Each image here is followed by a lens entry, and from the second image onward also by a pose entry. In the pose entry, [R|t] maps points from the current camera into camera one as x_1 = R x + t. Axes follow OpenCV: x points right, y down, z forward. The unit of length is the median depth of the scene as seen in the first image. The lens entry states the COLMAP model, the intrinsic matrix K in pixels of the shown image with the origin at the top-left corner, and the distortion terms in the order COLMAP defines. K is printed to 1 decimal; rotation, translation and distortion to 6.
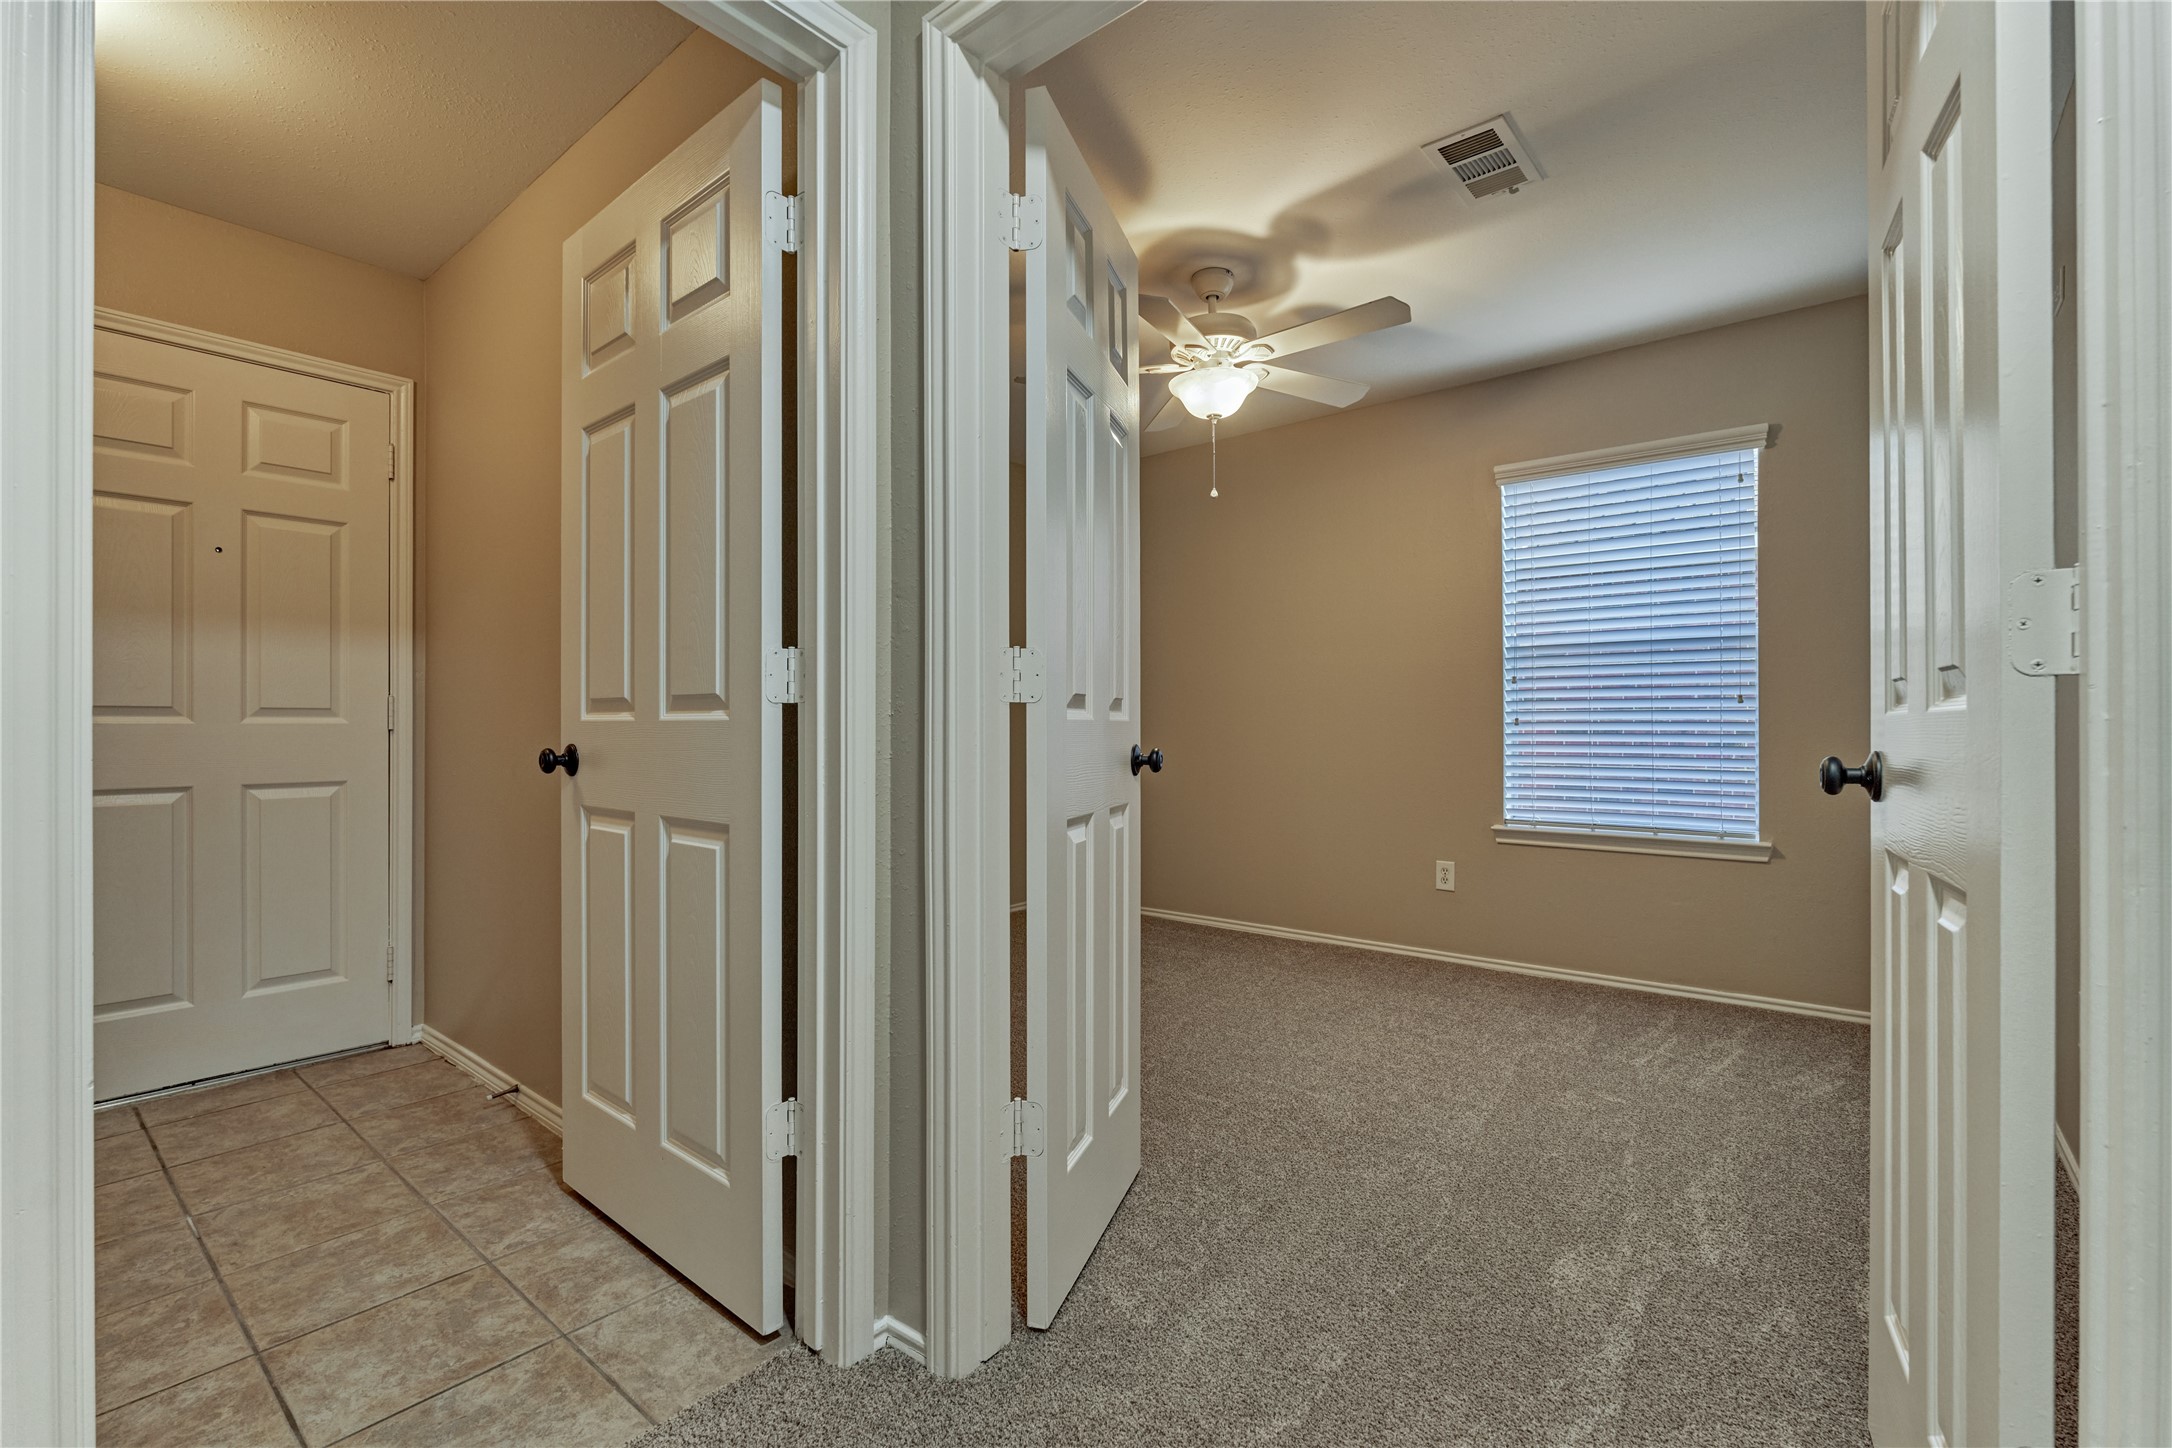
lens RADIAL K [[947.6, 0, 1094.3], [0, 947.6, 731.0], [0, 0, 1]] dist [-0.004466, -0.000286]
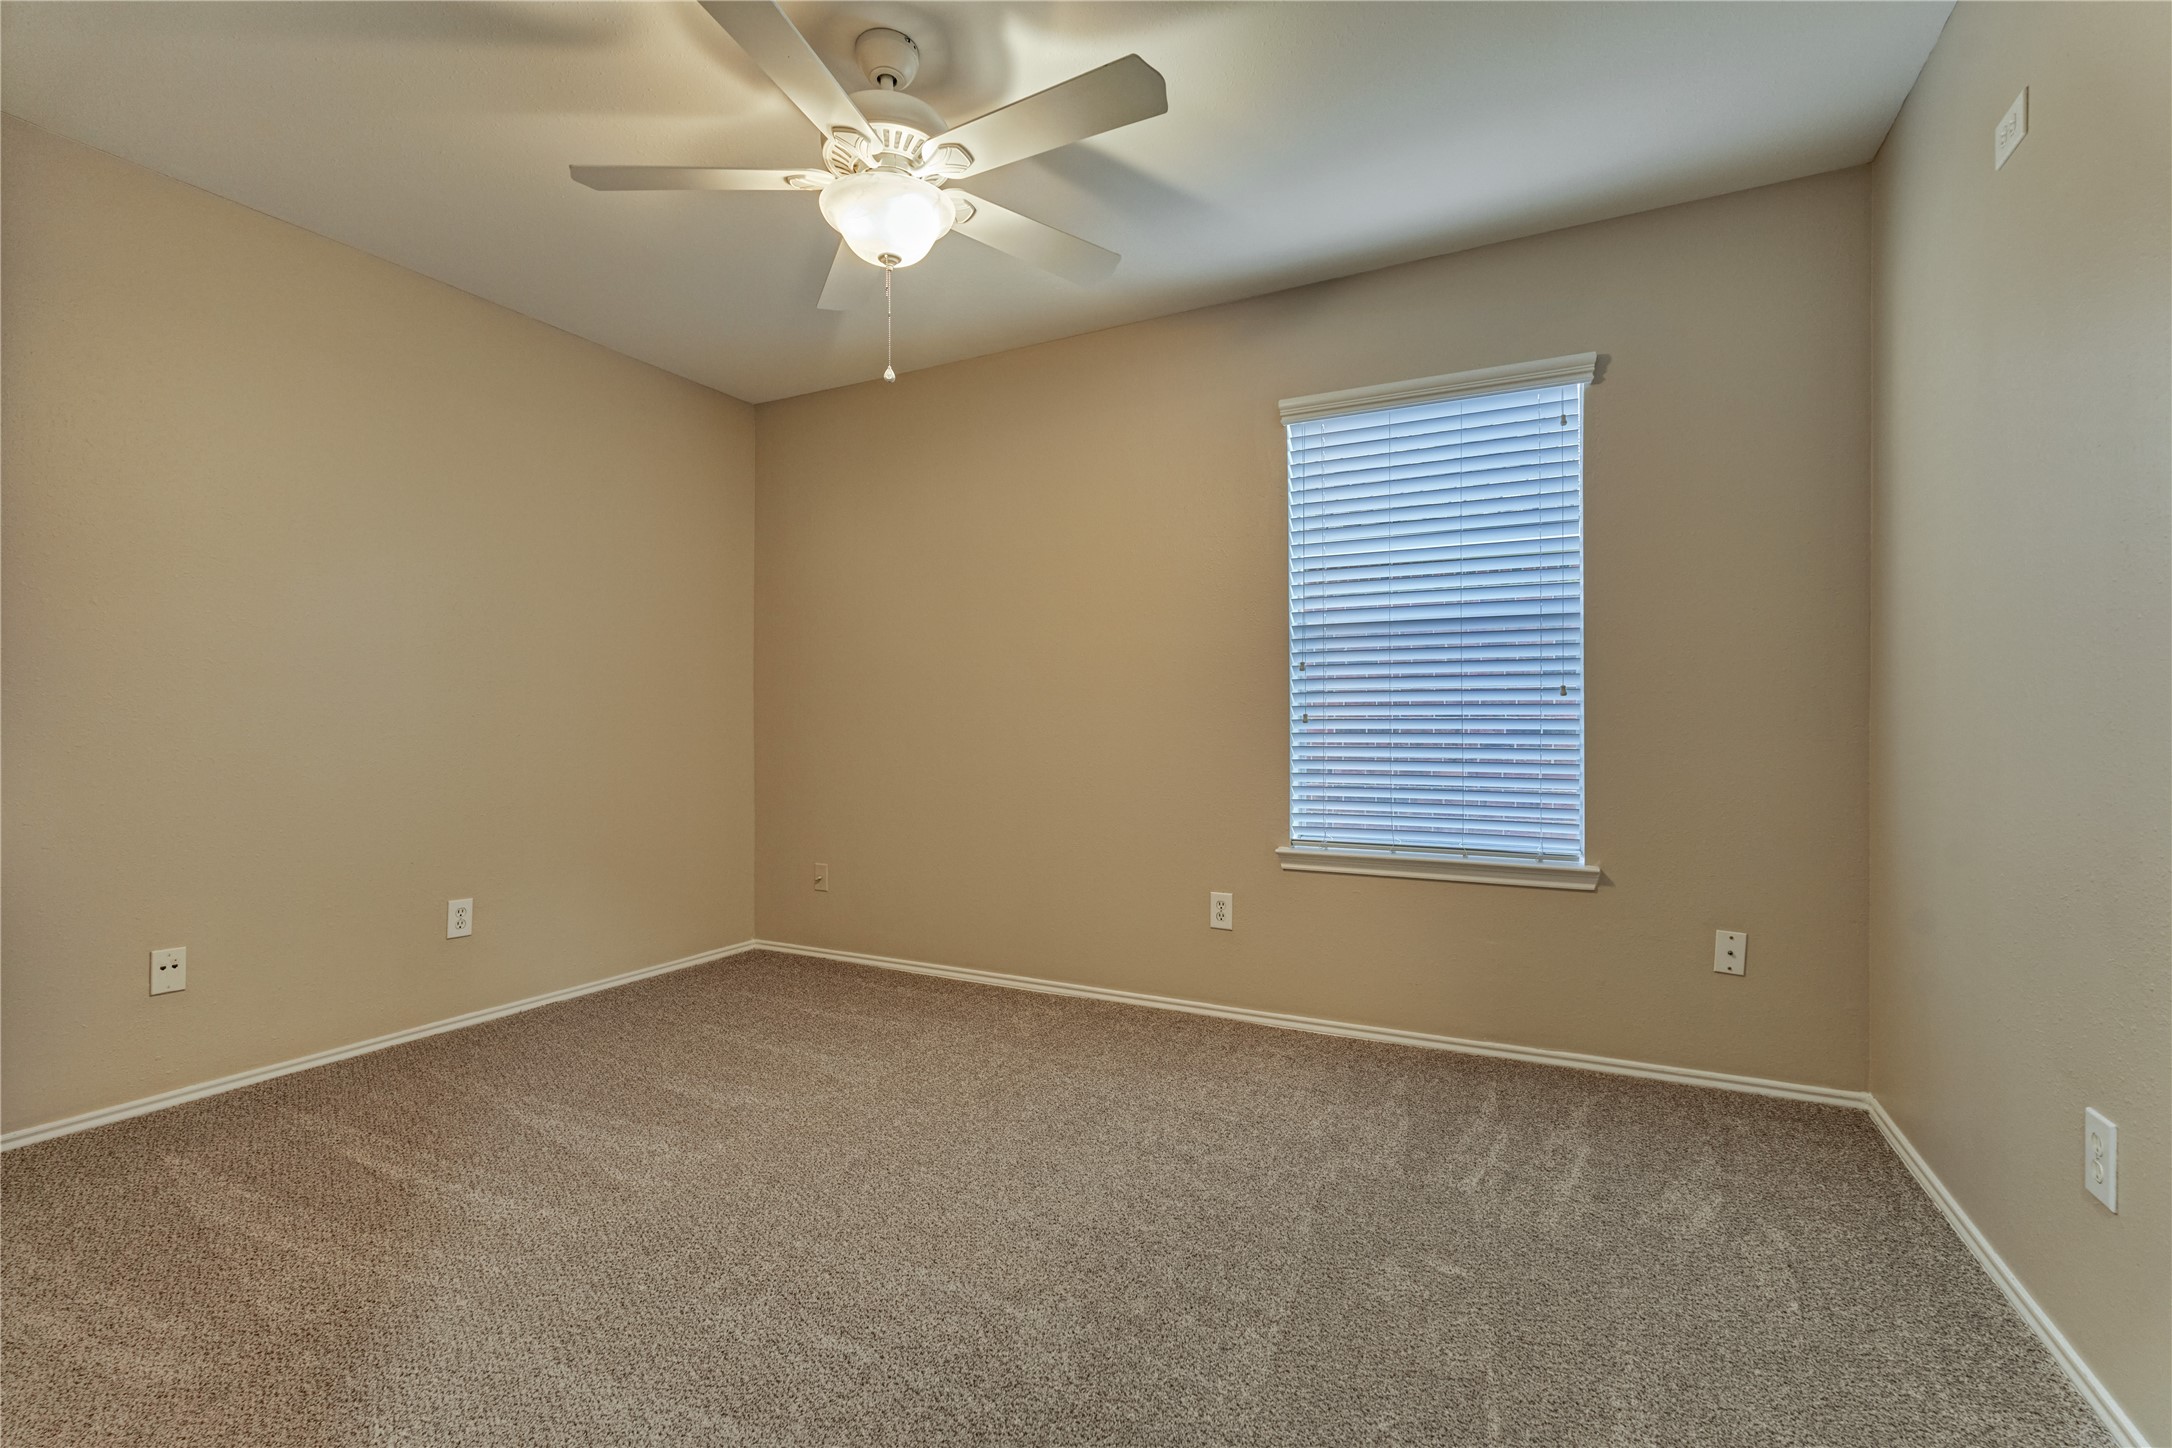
lens RADIAL K [[947.6, 0, 1094.3], [0, 947.6, 731.0], [0, 0, 1]] dist [-0.004466, -0.000286]
pose [[0.976864, -0.000568, 0.213861, 0.114202], [0.000207, 0.999999, 0.001712, -0.000640], [-0.213862, -0.001628, 0.976863, 0.290955]]
